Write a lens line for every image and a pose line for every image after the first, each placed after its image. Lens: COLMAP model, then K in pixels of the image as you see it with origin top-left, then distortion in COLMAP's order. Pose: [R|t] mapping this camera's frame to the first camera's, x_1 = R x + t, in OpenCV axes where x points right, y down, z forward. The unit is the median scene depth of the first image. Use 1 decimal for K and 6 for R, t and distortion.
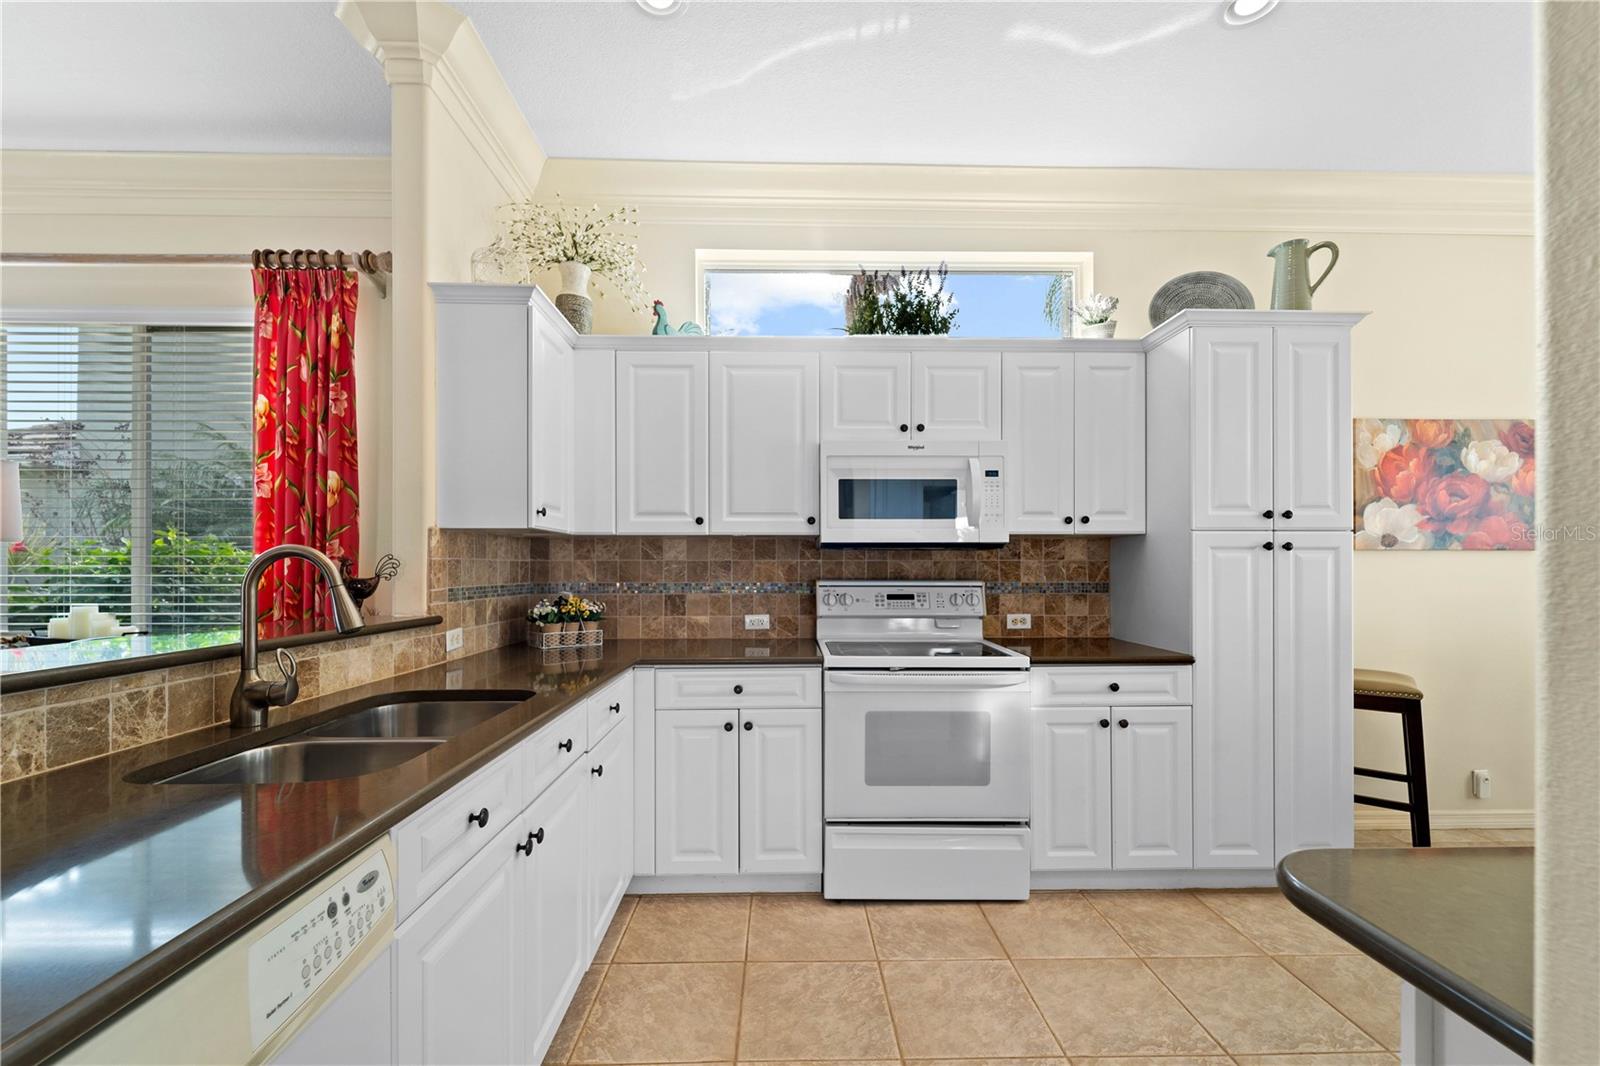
lens RADIAL K [[658.5, 0, 800.5], [0, 658.5, 563.9], [0, 0, 1]] dist [0.004581, -0.000888]
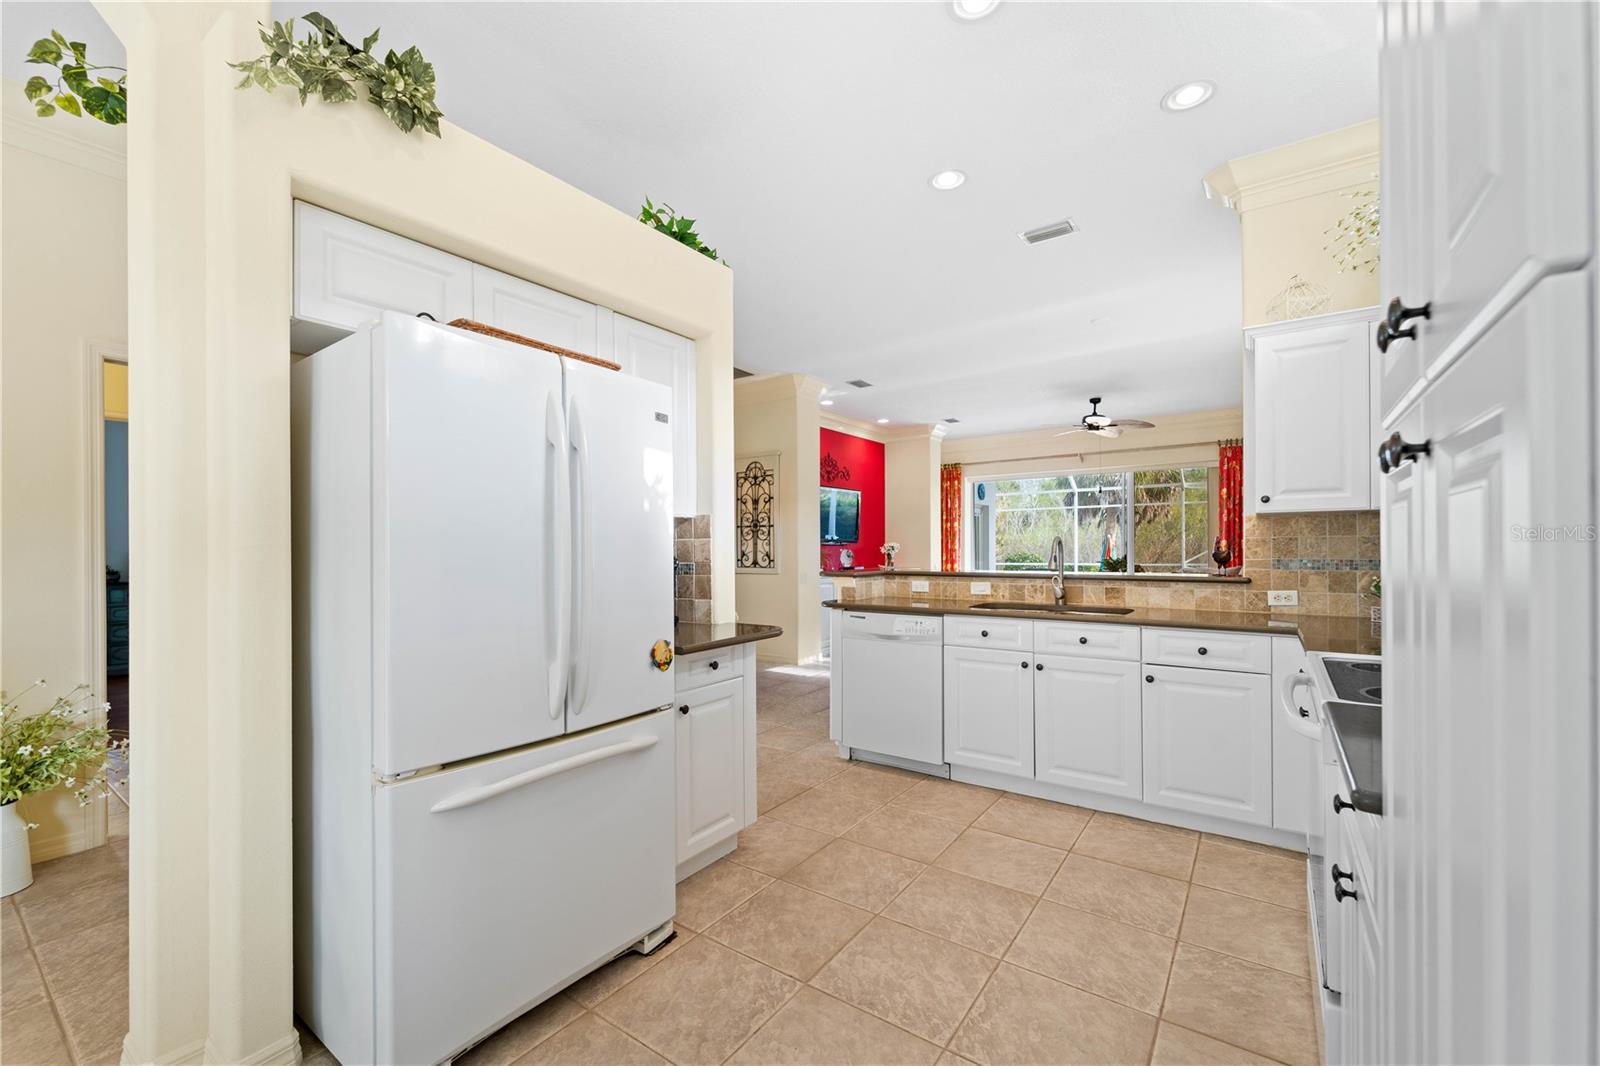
lens RADIAL K [[658.5, 0, 801.2], [0, 658.5, 544.3], [0, 0, 1]] dist [0.004581, -0.000888]
pose [[-0.597746, -0.000368, -0.801686, 0.934616], [0.010605, 0.999909, -0.008366, 0.006287], [0.801616, -0.013502, -0.597687, 0.855644]]
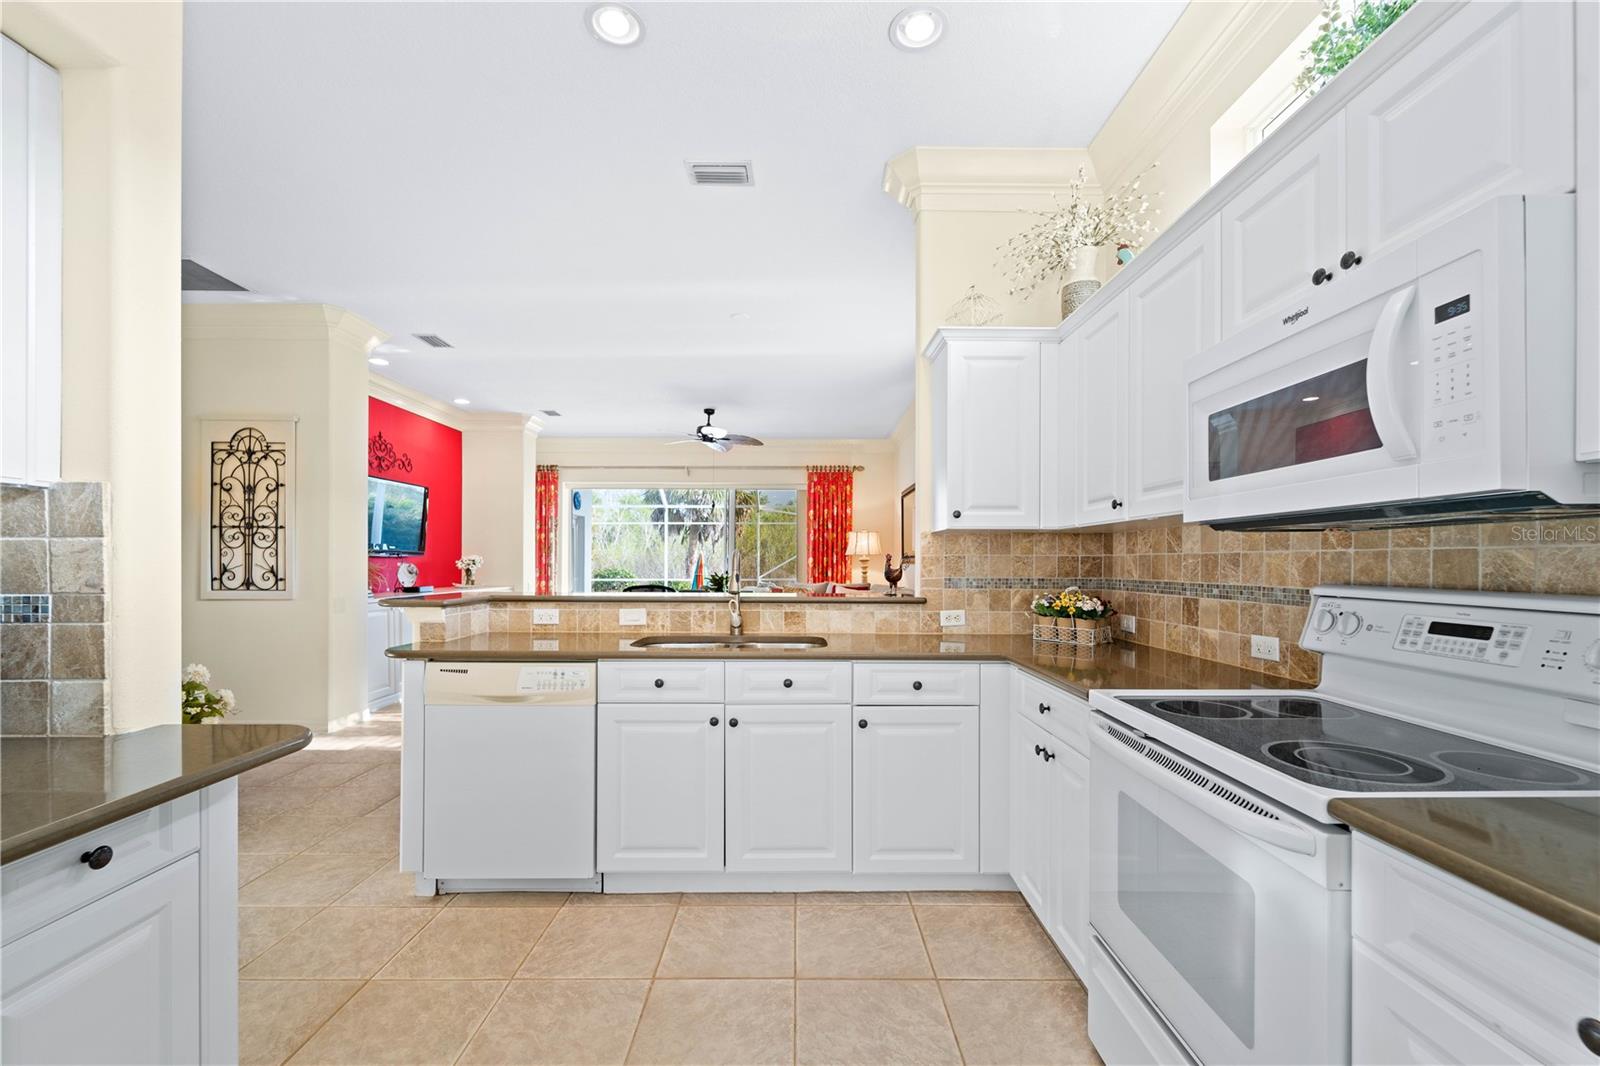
lens RADIAL K [[658.5, 0, 801.4], [0, 658.5, 562.8], [0, 0, 1]] dist [0.004581, -0.000888]
pose [[-0.016043, 0.001447, -0.999870, 0.639448], [0.001930, 0.999997, 0.001416, 0.004012], [0.999869, -0.001907, -0.016046, 0.610105]]
